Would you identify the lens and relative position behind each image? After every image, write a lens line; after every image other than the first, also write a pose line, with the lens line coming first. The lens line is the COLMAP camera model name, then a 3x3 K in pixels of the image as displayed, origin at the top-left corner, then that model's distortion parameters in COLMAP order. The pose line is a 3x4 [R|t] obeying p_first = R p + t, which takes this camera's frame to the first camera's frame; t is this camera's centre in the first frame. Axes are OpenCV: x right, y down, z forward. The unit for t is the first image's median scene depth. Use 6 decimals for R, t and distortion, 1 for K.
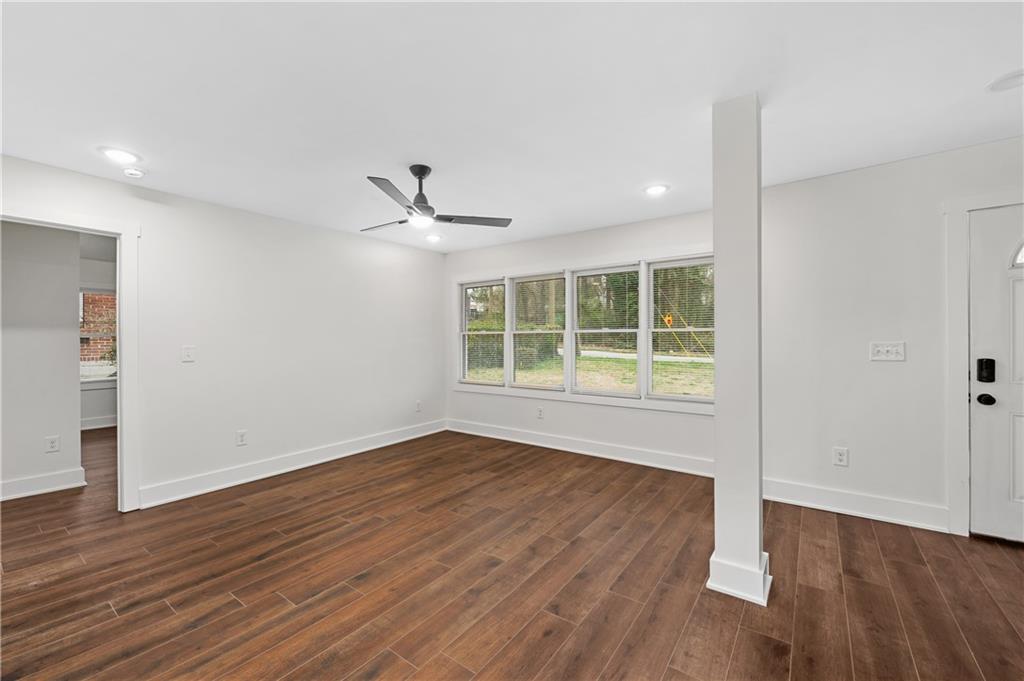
lens RADIAL K [[416.3, 0, 510.9], [0, 416.3, 337.6], [0, 0, 1]] dist [-0.002584, -0.000031]
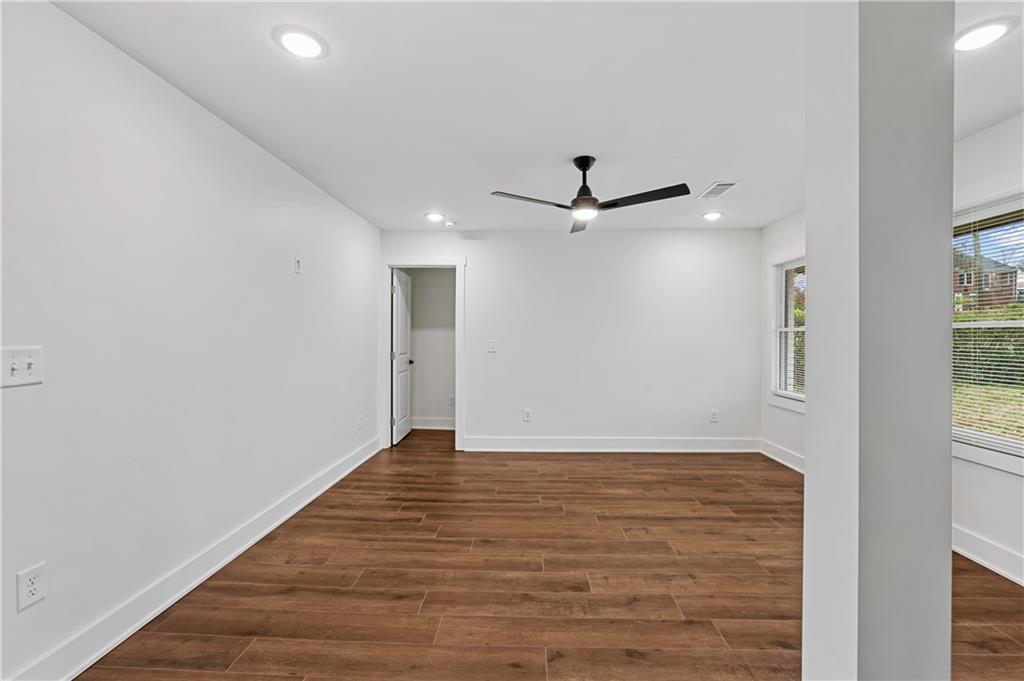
lens RADIAL K [[440.1, 0, 511.1], [0, 440.1, 339.4], [0, 0, 1]] dist [-0.003296, -0.000234]
pose [[0.565126, 0.014141, -0.824884, 0.524797], [-0.004255, 0.999890, 0.014226, -0.005190], [0.824994, -0.004529, 0.565124, 0.279574]]
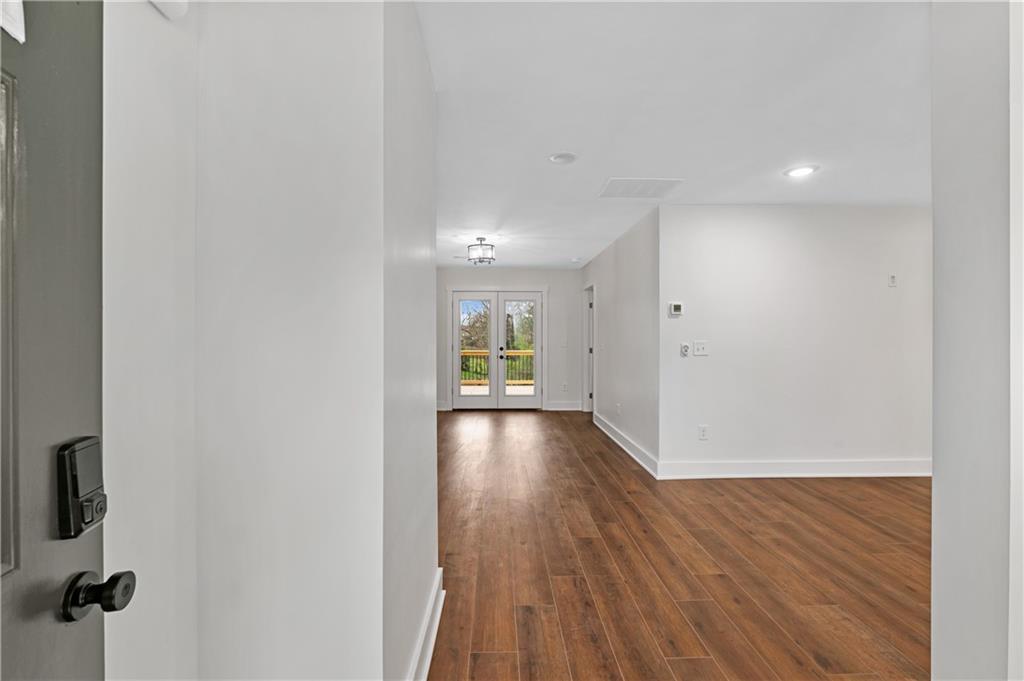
lens RADIAL K [[440.1, 0, 512.0], [0, 440.1, 337.4], [0, 0, 1]] dist [-0.003296, -0.000234]
pose [[-0.781771, 0.010936, -0.623470, 1.071326], [0.006887, 0.999937, 0.008904, -0.014214], [0.623528, 0.002667, -0.781796, 0.777923]]
